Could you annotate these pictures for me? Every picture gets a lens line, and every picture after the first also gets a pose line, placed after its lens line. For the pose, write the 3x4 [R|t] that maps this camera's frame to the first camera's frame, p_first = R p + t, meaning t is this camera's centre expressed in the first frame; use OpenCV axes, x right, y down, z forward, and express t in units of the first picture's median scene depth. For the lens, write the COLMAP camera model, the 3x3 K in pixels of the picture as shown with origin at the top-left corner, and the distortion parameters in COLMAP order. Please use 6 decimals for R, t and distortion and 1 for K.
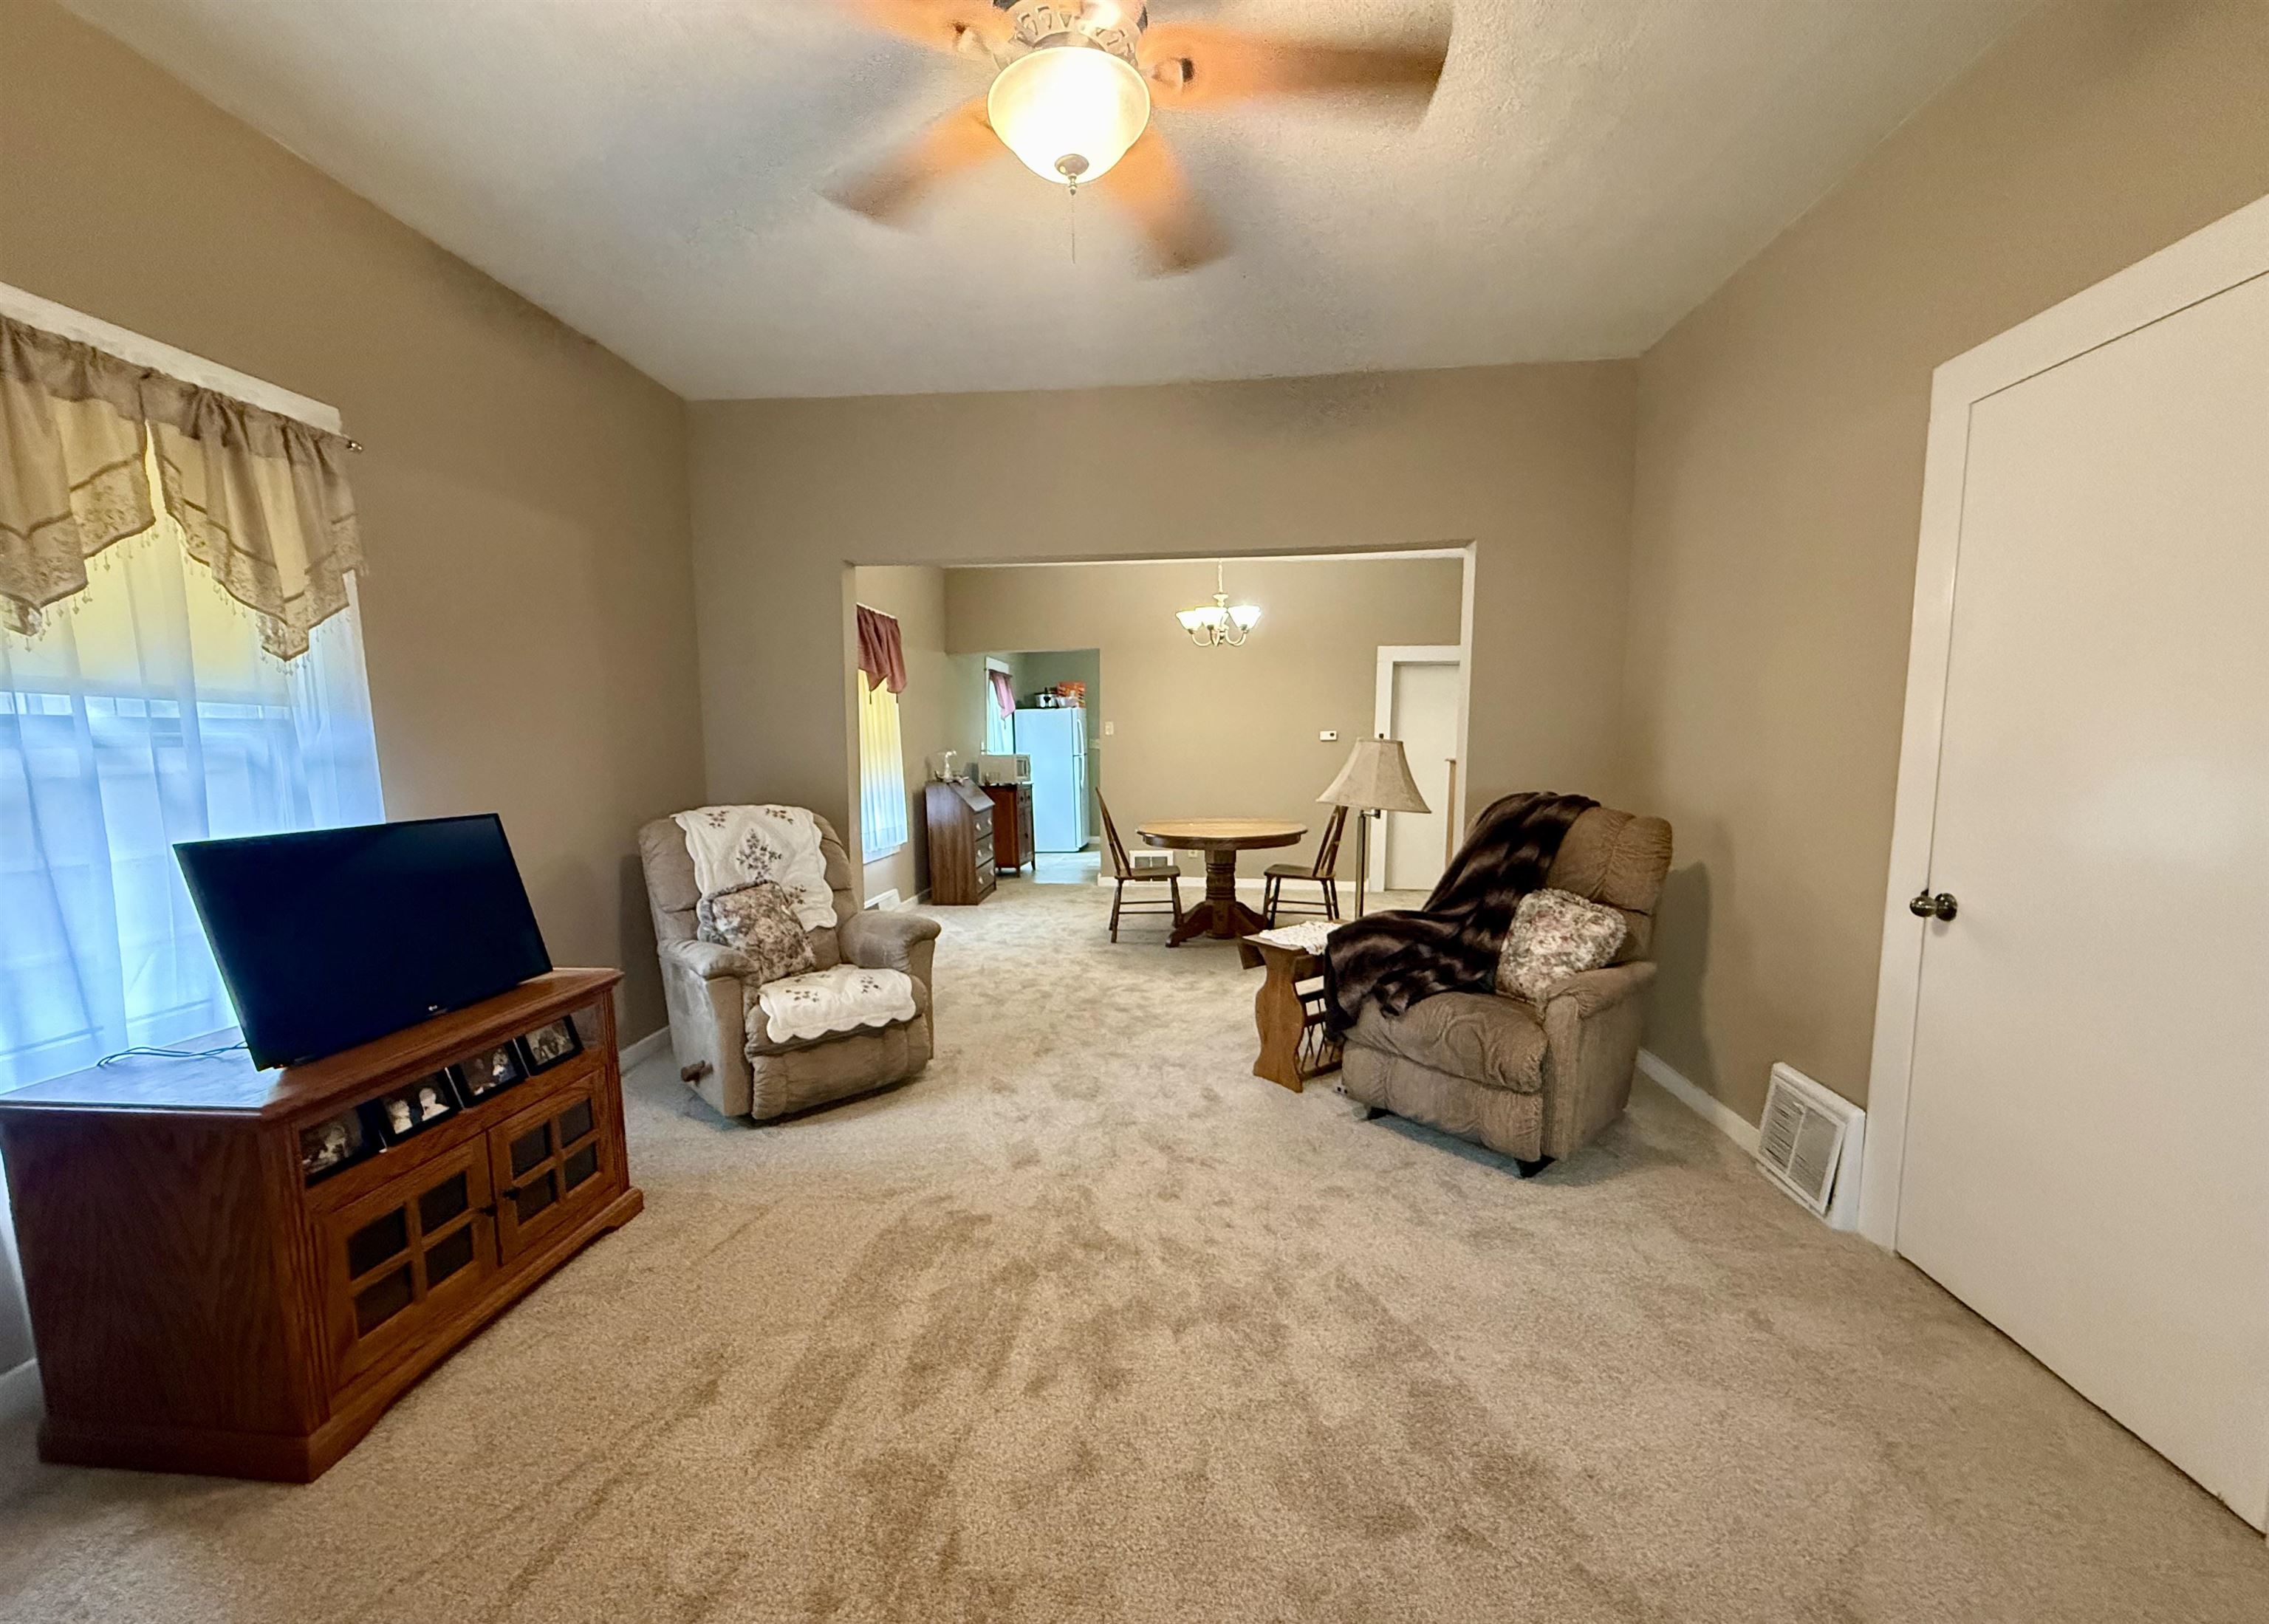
lens RADIAL K [[903.3, 0, 1138.6], [0, 903.3, 846.2], [0, 0, 1]] dist [-0.002616, 0.000122]
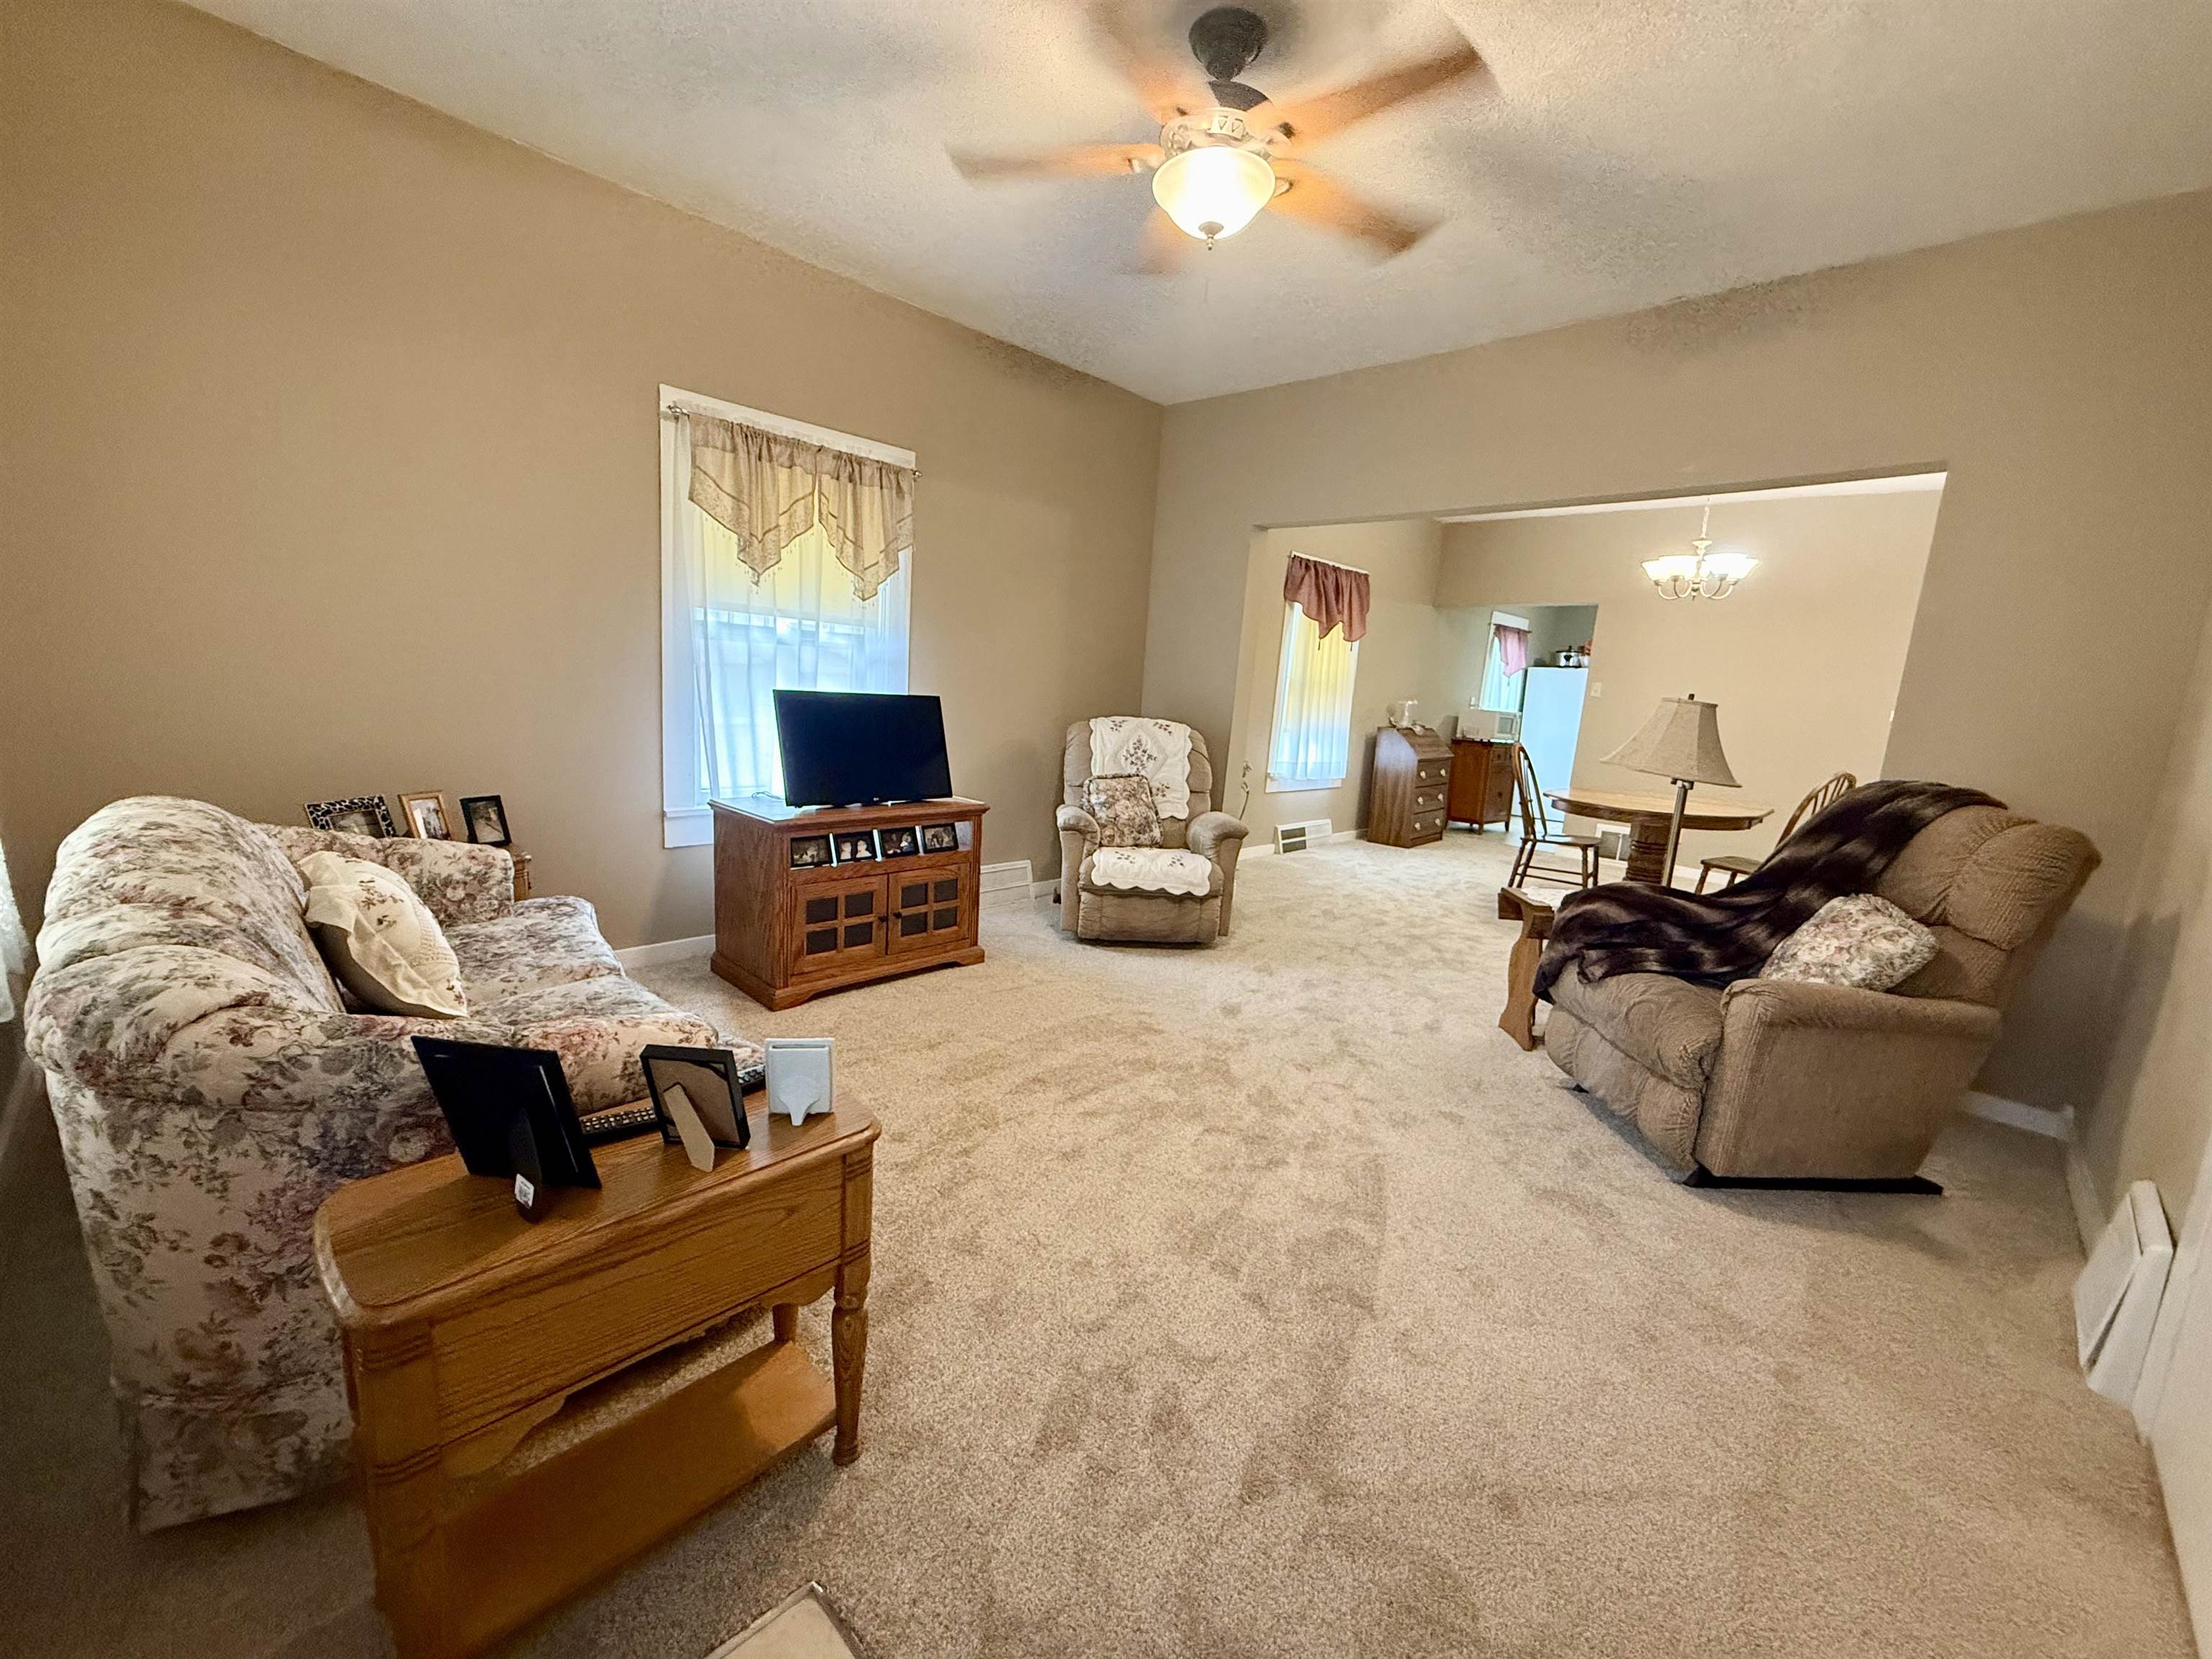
lens RADIAL K [[889.5, 0, 1111.9], [0, 889.5, 826.7], [0, 0, 1]] dist [-0.002421, -0.000452]
pose [[0.778515, 0.158480, -0.607288, 0.434549], [-0.140971, 0.987026, 0.076860, 0.023093], [0.611590, 0.025773, 0.790755, -0.061716]]
